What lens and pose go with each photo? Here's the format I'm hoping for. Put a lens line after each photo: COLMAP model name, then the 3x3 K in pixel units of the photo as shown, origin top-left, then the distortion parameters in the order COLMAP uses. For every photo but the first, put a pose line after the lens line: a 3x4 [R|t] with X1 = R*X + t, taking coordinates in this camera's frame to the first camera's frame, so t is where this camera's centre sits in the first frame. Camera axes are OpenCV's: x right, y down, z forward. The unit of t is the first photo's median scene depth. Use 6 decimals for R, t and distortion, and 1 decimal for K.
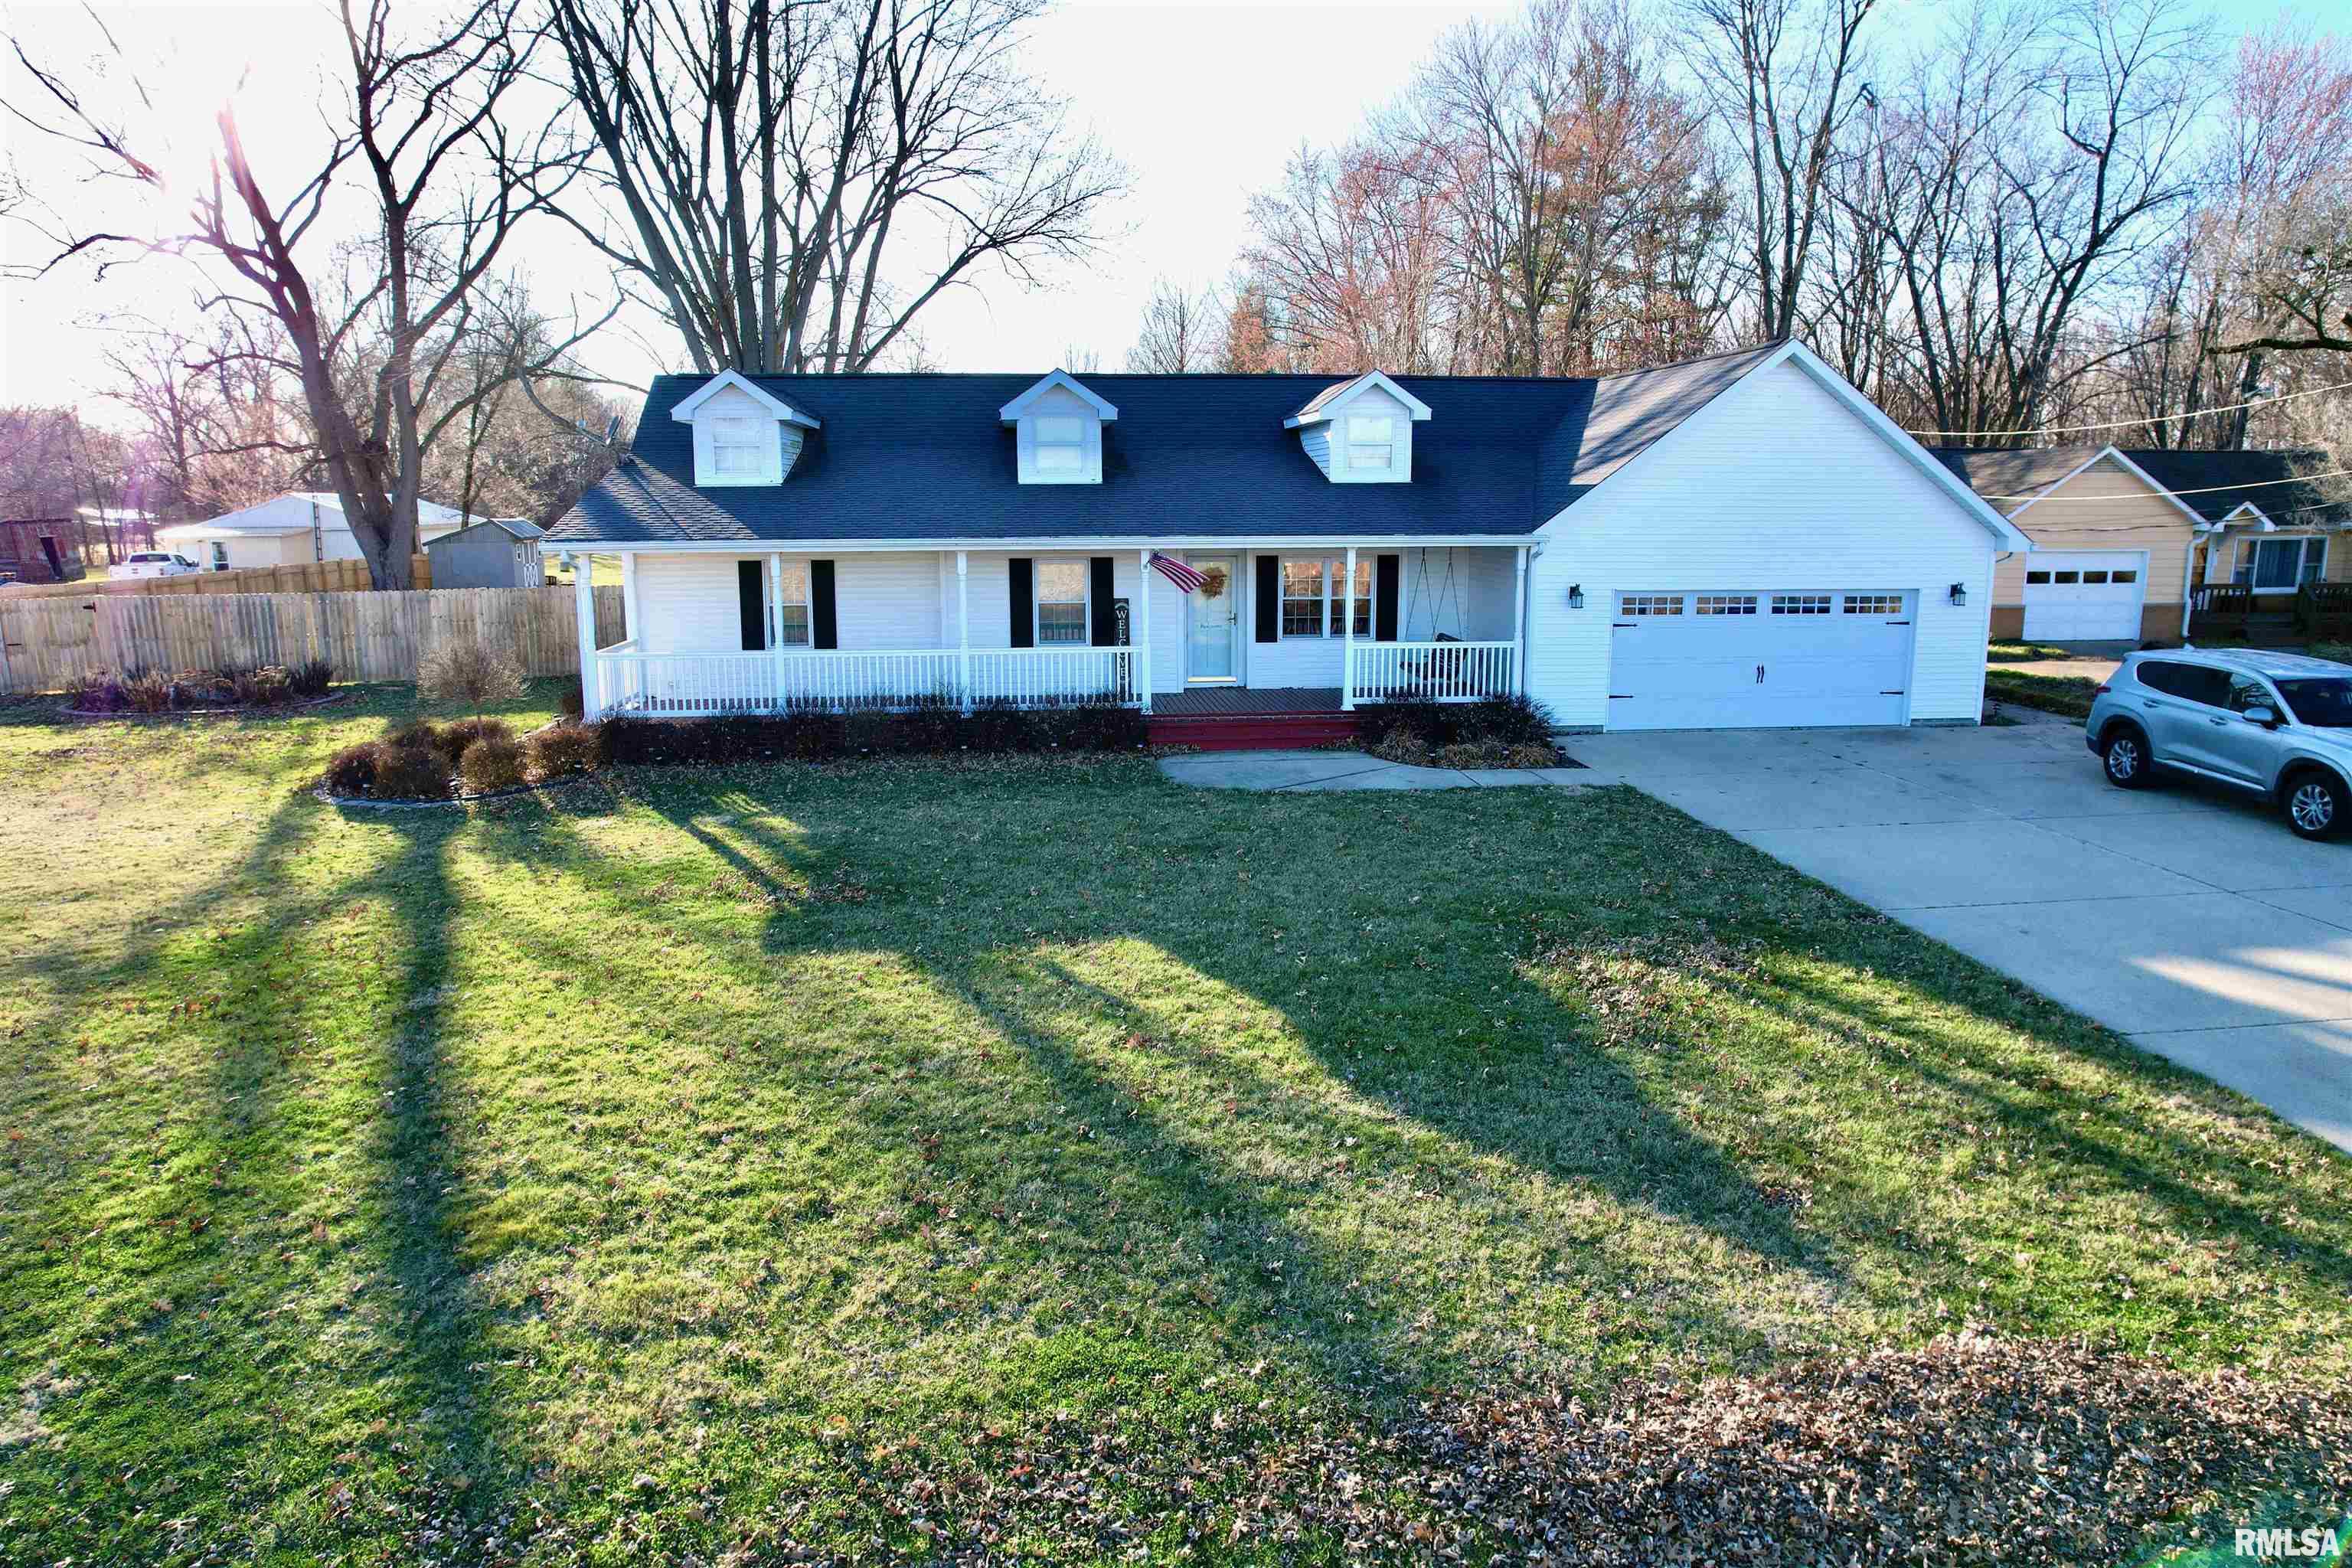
lens RADIAL K [[1497.7, 0, 1171.2], [0, 1497.7, 781.3], [0, 0, 1]] dist [-0.070854, 0.057548]
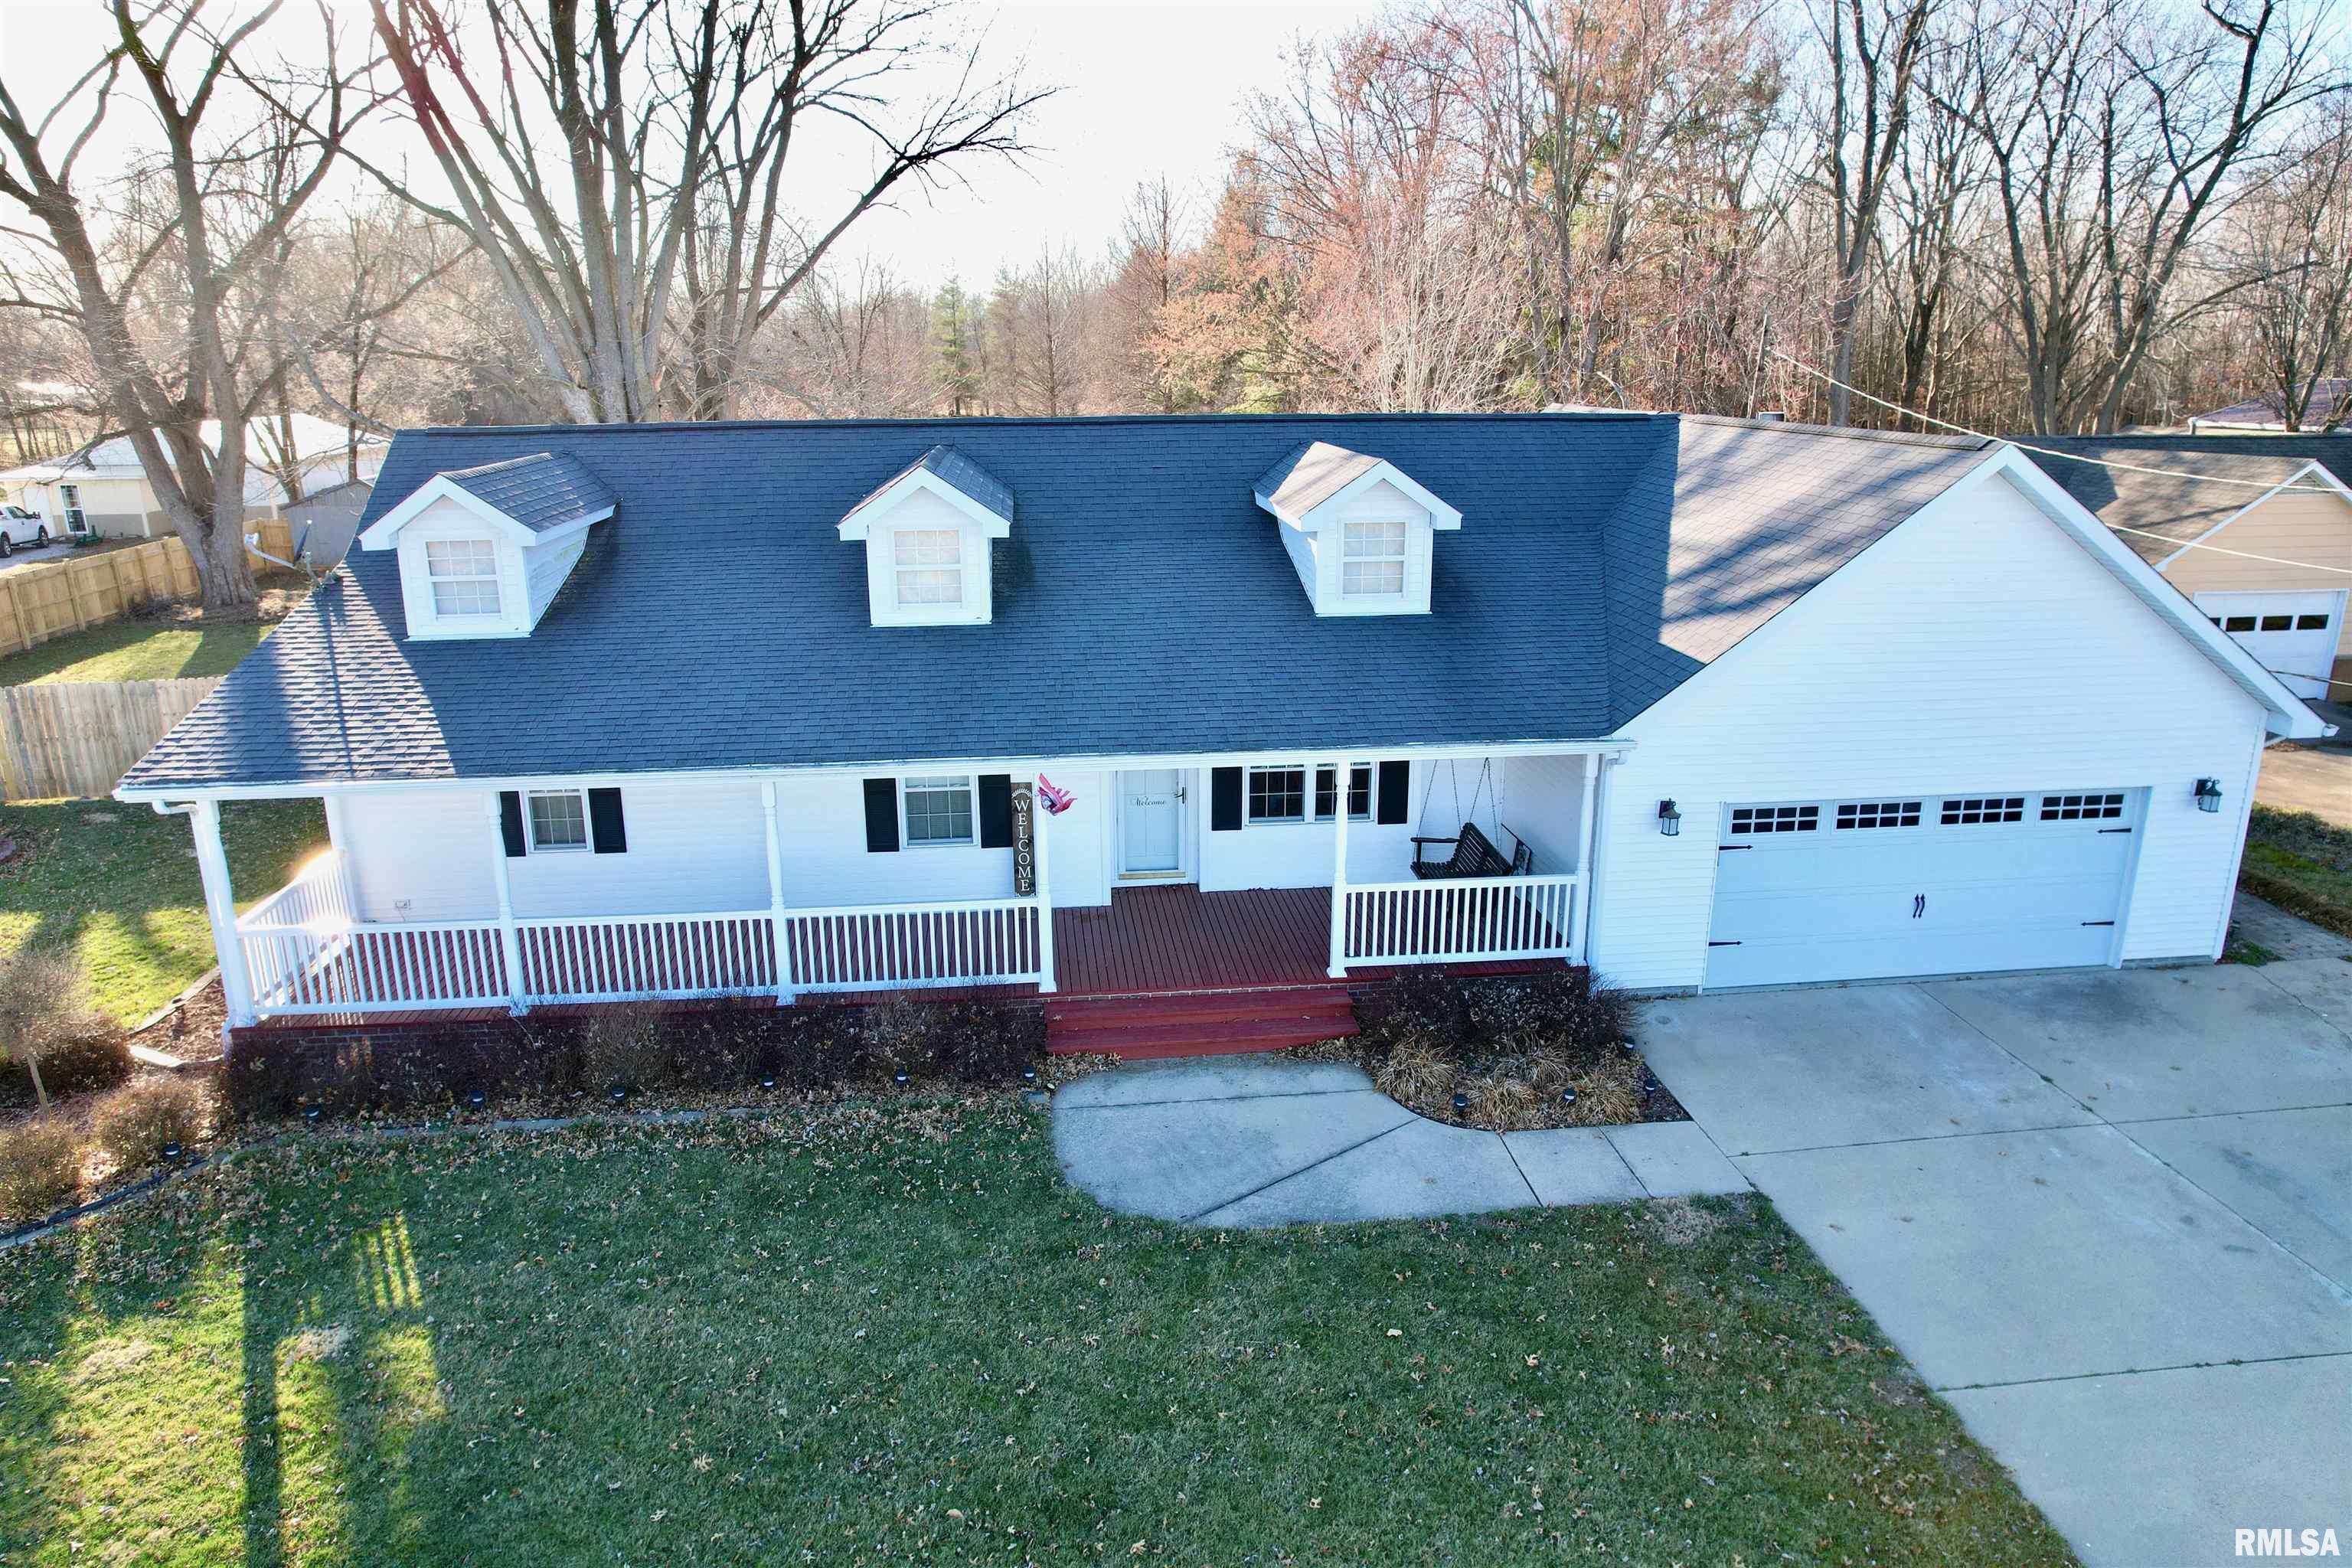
lens RADIAL K [[1497.7, 0, 1170.2], [0, 1497.7, 776.3], [0, 0, 1]] dist [-0.070854, 0.057548]
pose [[0.999995, -0.003070, 0.000732, 0.038955], [0.002992, 0.996013, 0.089163, -0.197750], [-0.001003, -0.089160, 0.996017, 0.303880]]
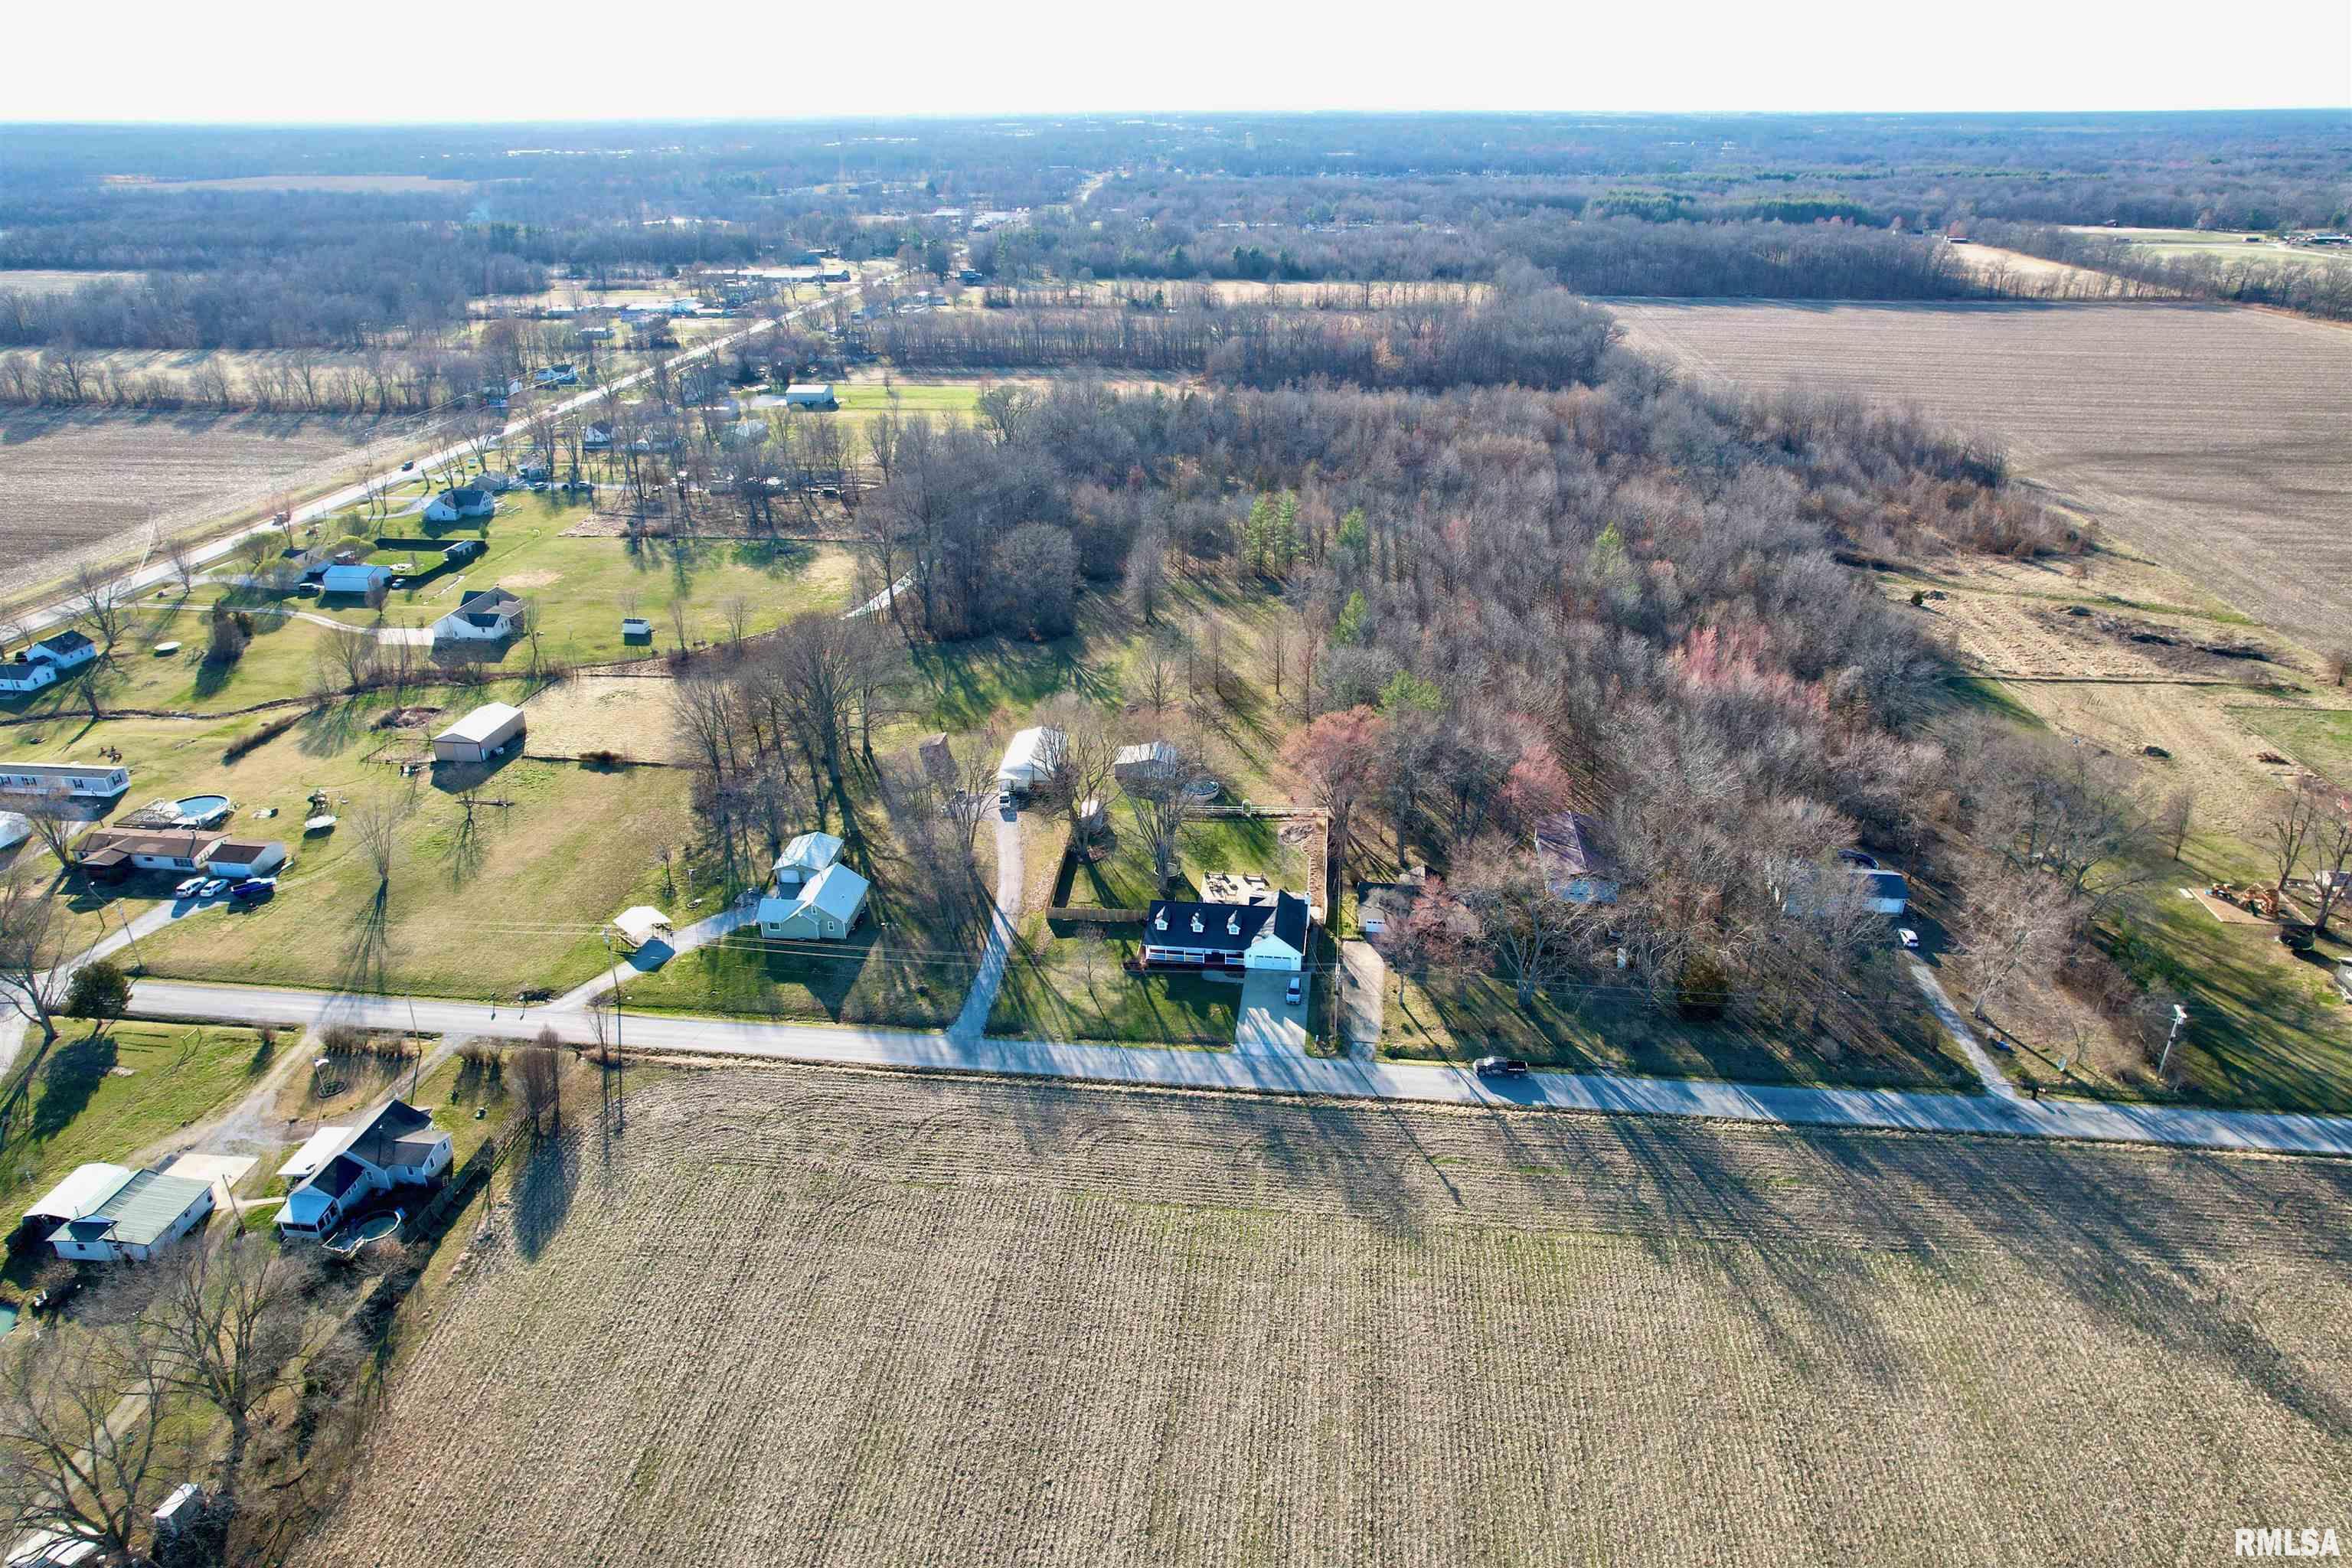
lens RADIAL K [[1497.7, 0, 1189.7], [0, 1497.7, 778.2], [0, 0, 1]] dist [-0.070854, 0.057548]
pose [[0.976196, 0.091868, -0.196475, 1.582068], [-0.039883, 0.966451, 0.253735, -3.419384], [0.213193, -0.239859, 0.947109, -7.371715]]
